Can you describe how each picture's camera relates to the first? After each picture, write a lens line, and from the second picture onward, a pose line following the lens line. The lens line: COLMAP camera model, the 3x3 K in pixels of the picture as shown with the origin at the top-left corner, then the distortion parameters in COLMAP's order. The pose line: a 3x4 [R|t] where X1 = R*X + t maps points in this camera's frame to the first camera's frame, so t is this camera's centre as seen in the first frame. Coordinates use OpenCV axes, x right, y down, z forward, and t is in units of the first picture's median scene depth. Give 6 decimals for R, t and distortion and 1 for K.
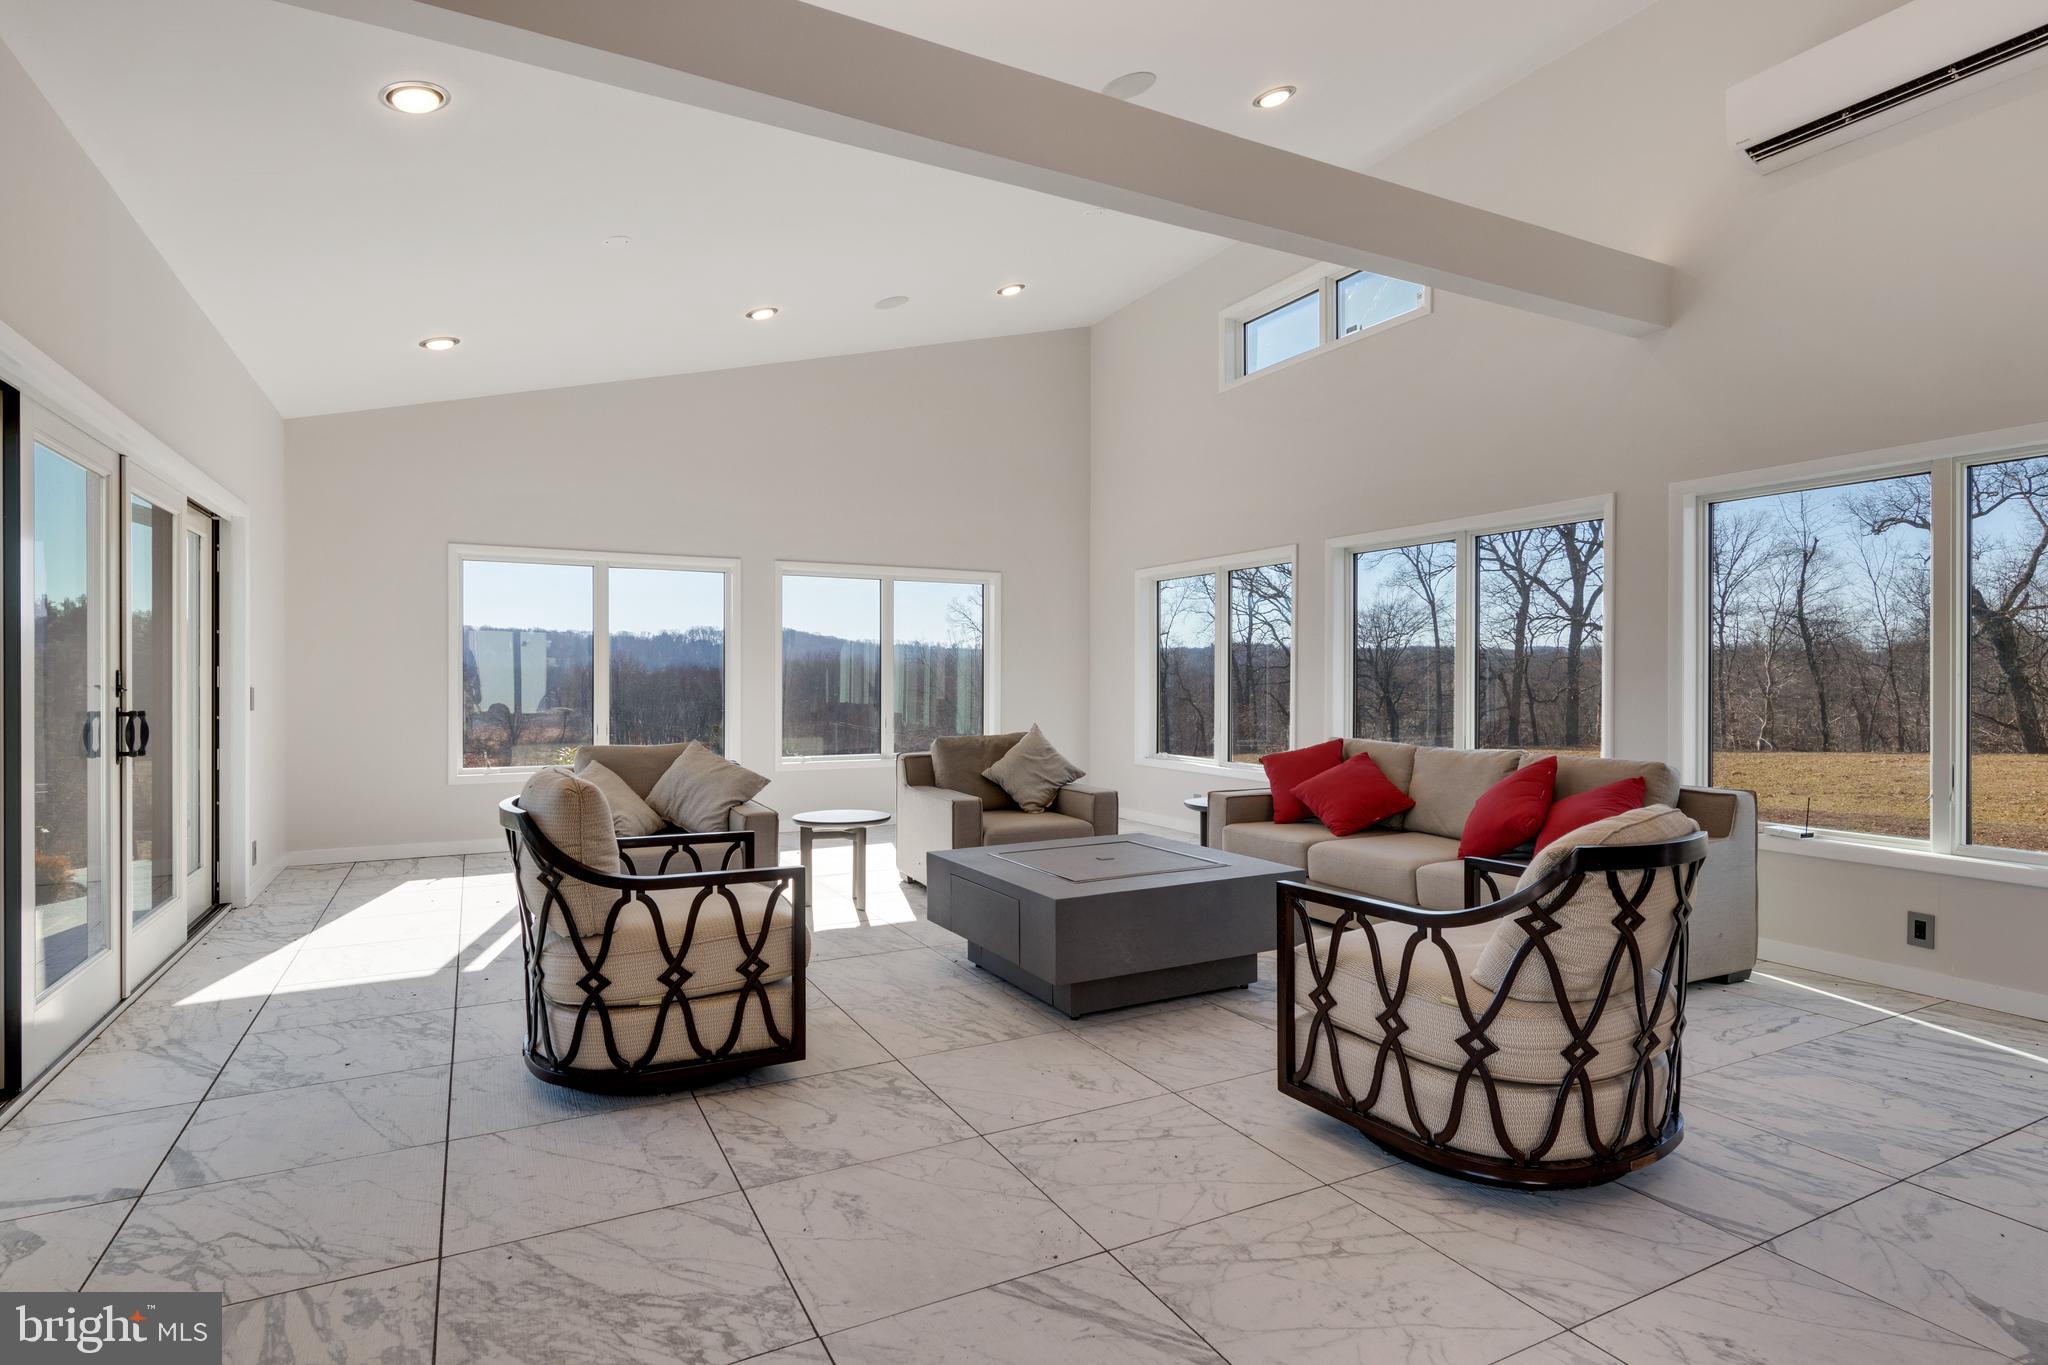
lens RADIAL K [[1049.9, 0, 1025.8], [0, 1049.9, 681.4], [0, 0, 1]] dist [0.011877, -0.000804]
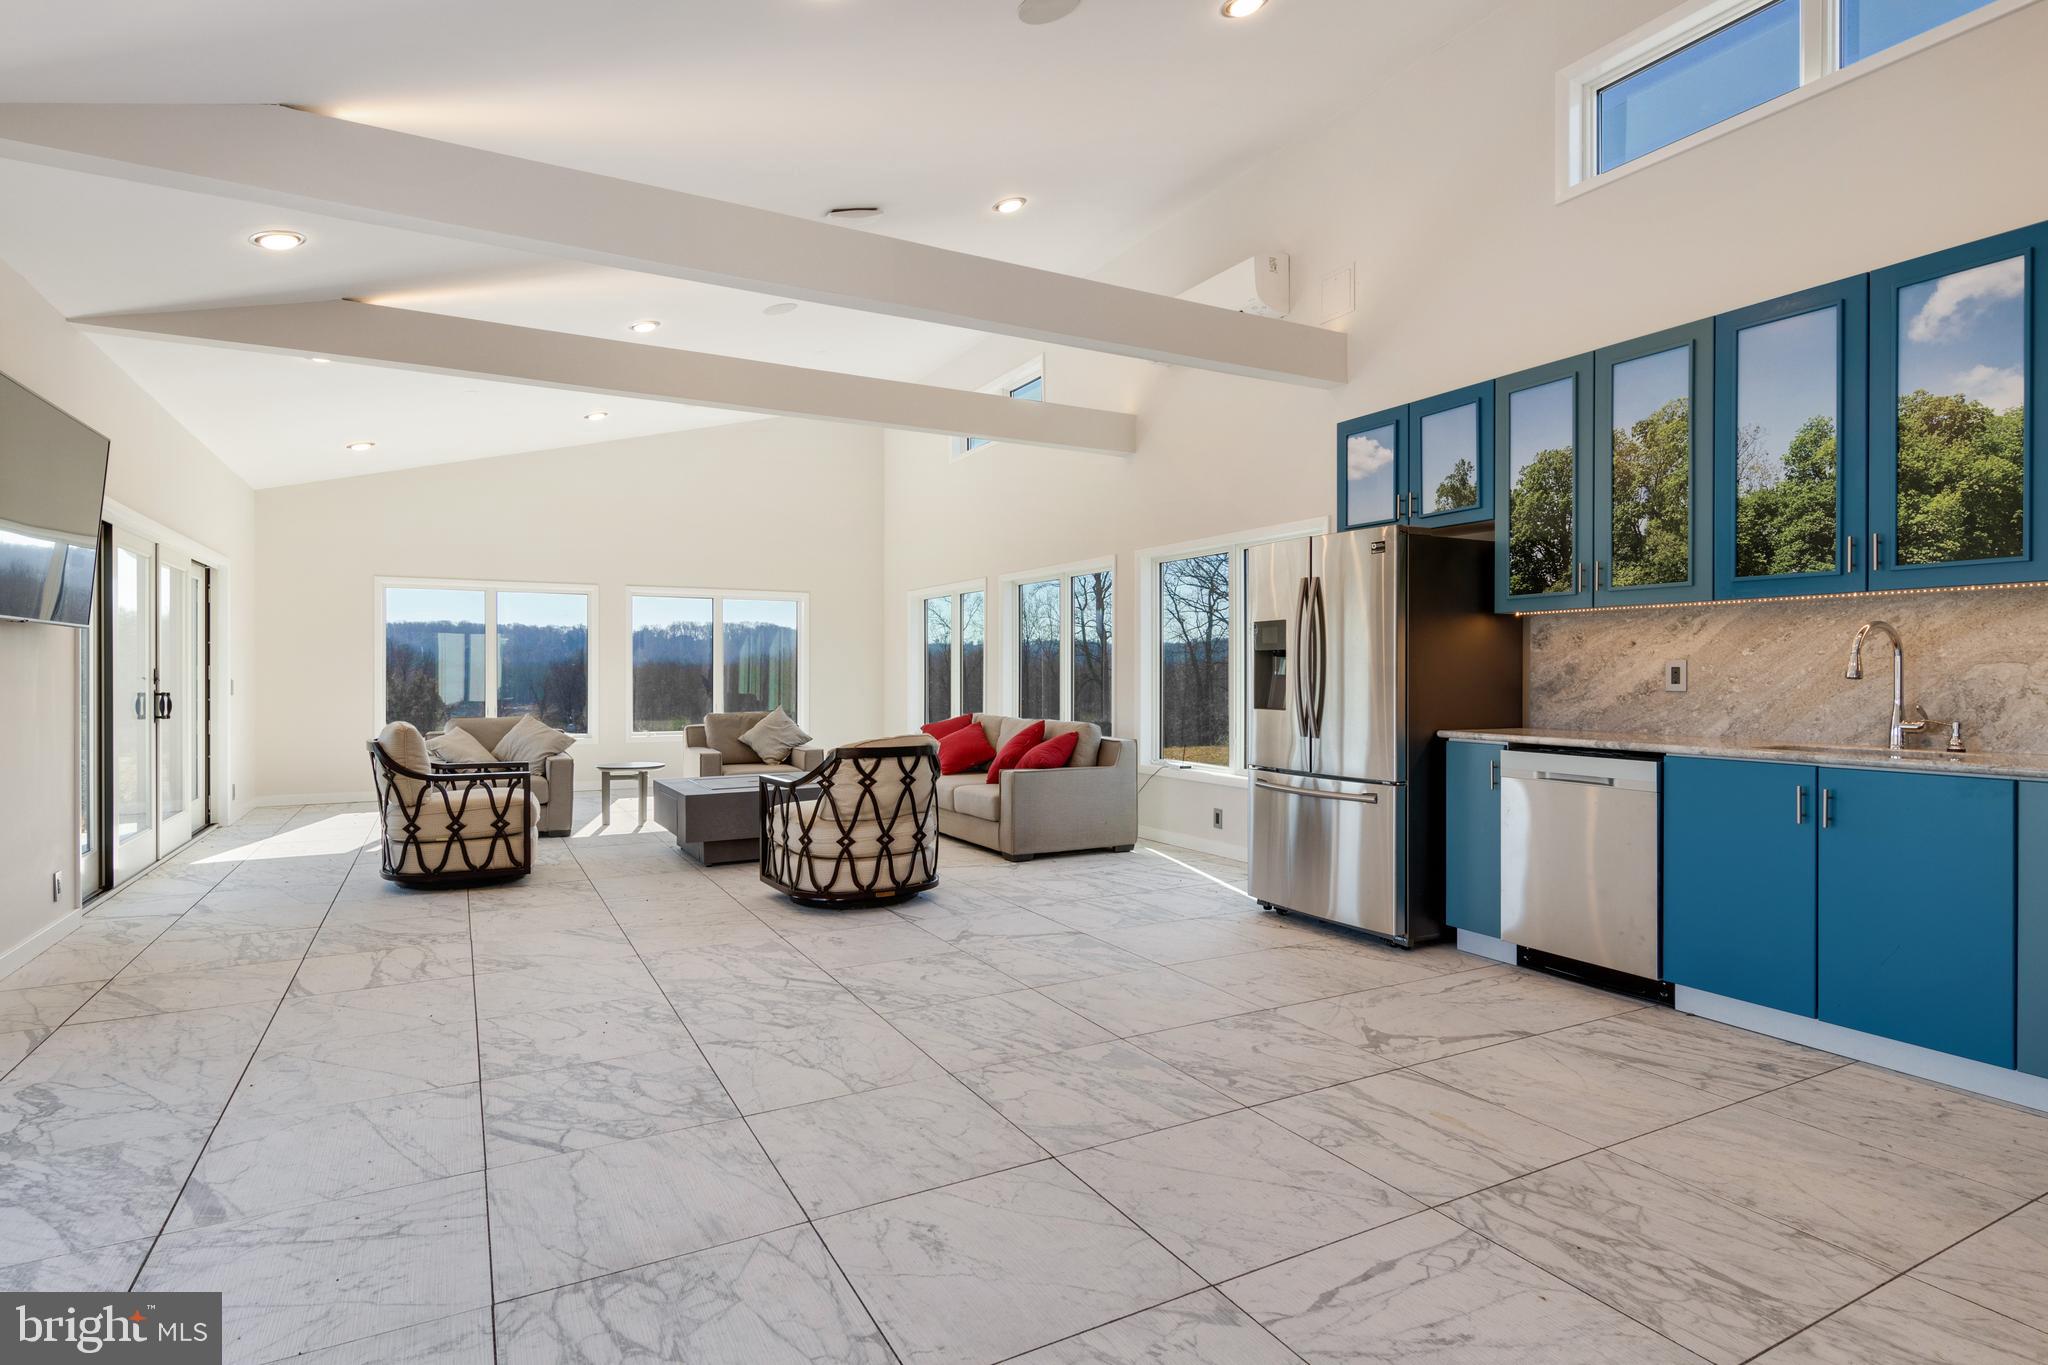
lens RADIAL K [[1049.9, 0, 1022.9], [0, 1049.9, 676.5], [0, 0, 1]] dist [0.011877, -0.000804]
pose [[0.999907, -0.000976, 0.013574, 0.664249], [0.000981, 0.999999, -0.000401, 0.005283], [-0.013574, 0.000415, 0.999908, -0.925385]]
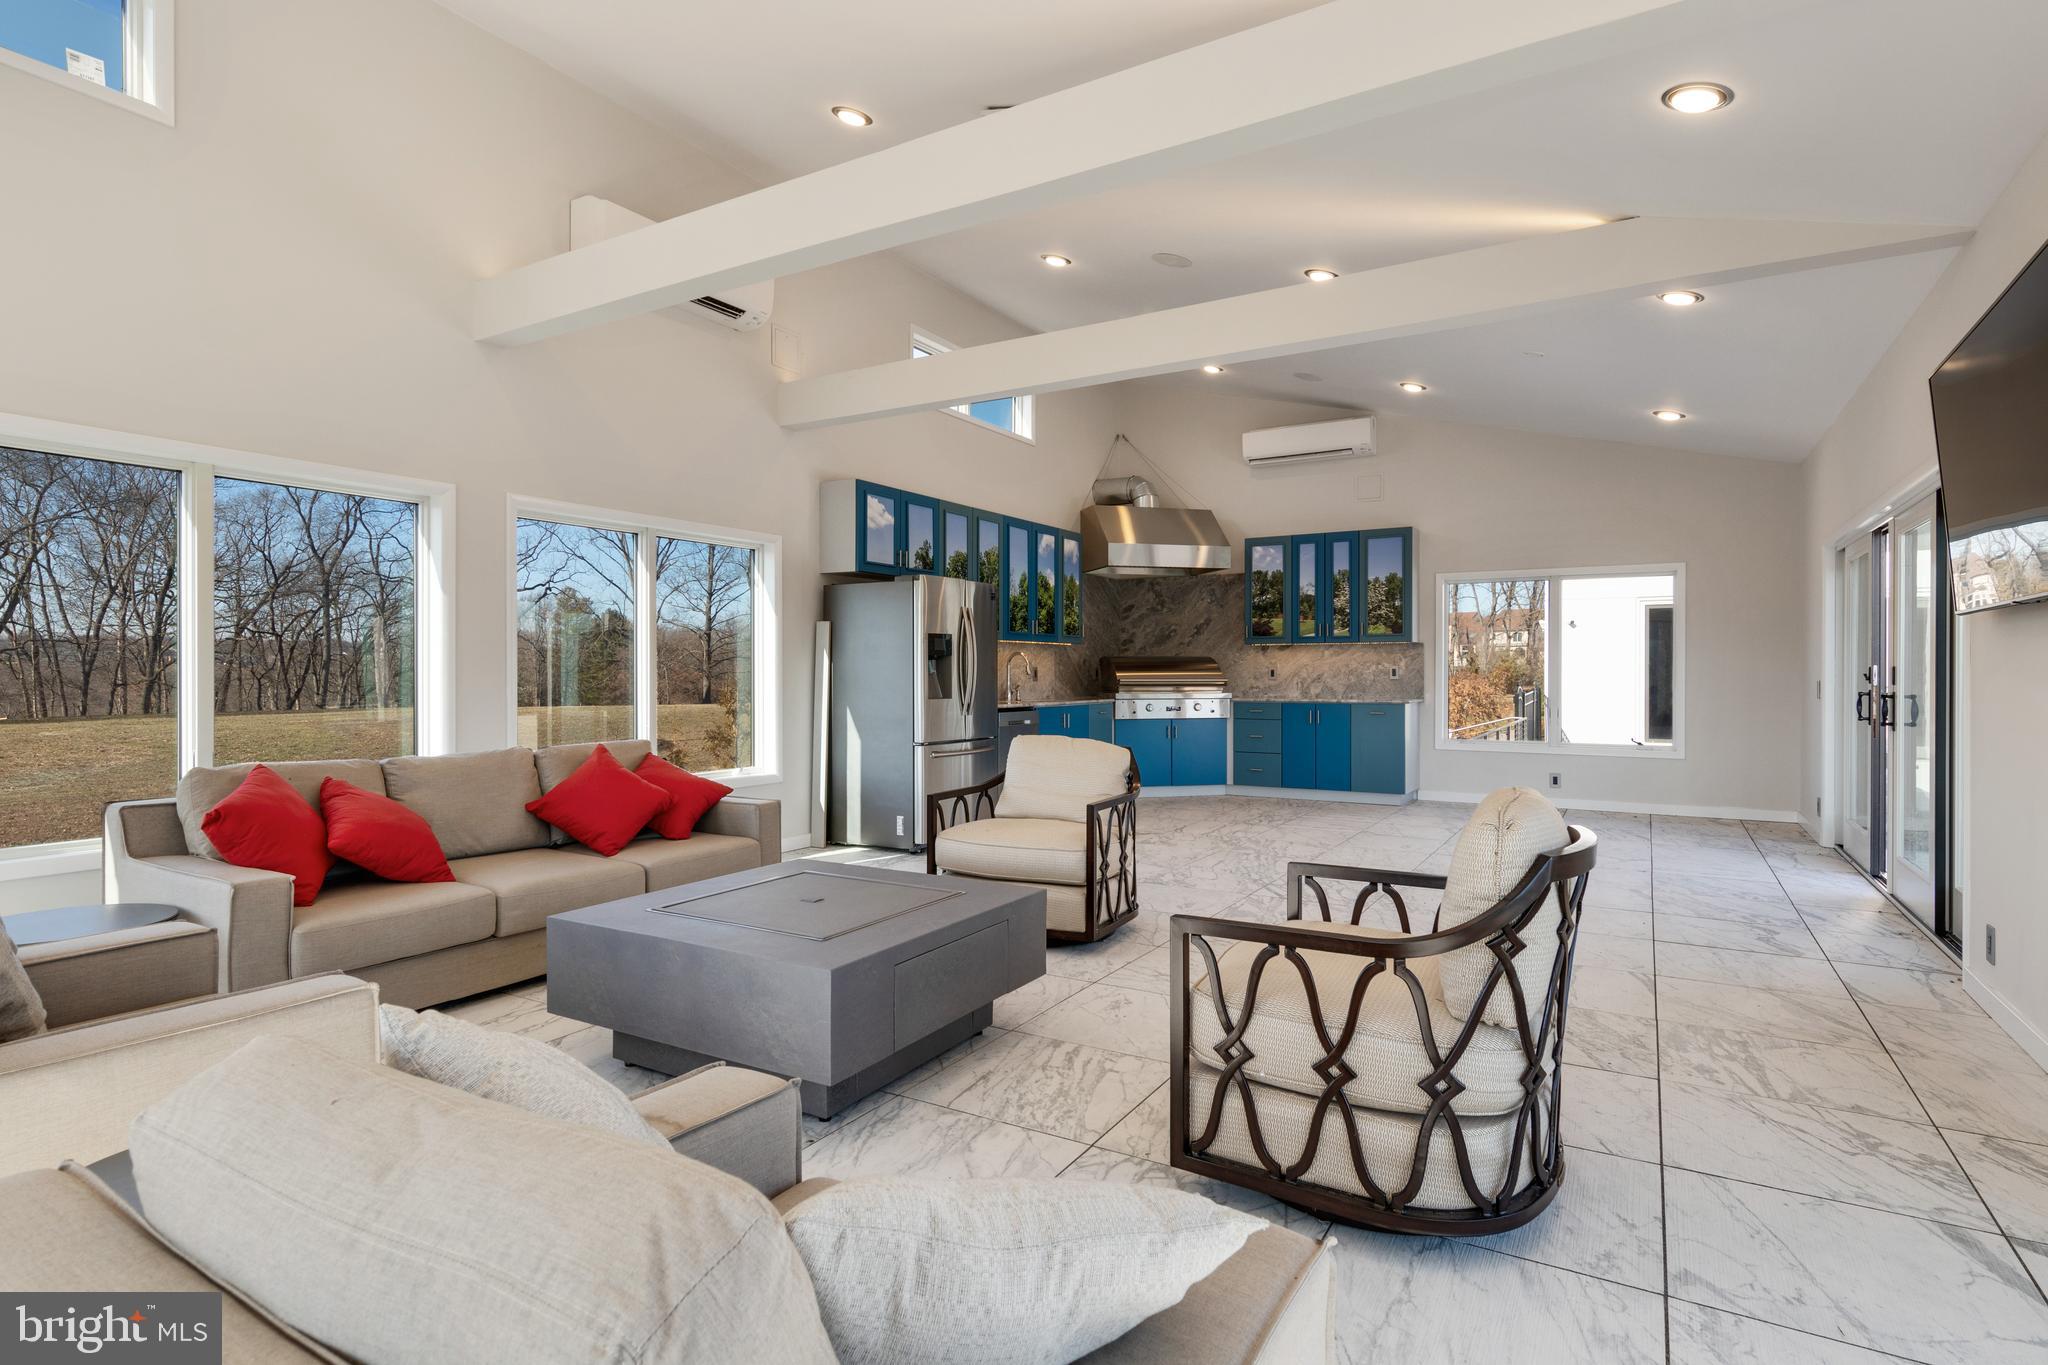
lens RADIAL K [[1049.9, 0, 1025.3], [0, 1049.9, 679.7], [0, 0, 1]] dist [0.011877, -0.000804]
pose [[-0.511310, -0.006690, 0.859370, -1.456330], [0.000481, 0.999967, 0.008070, -0.003513], [-0.859396, 0.004540, -0.511290, 2.532971]]
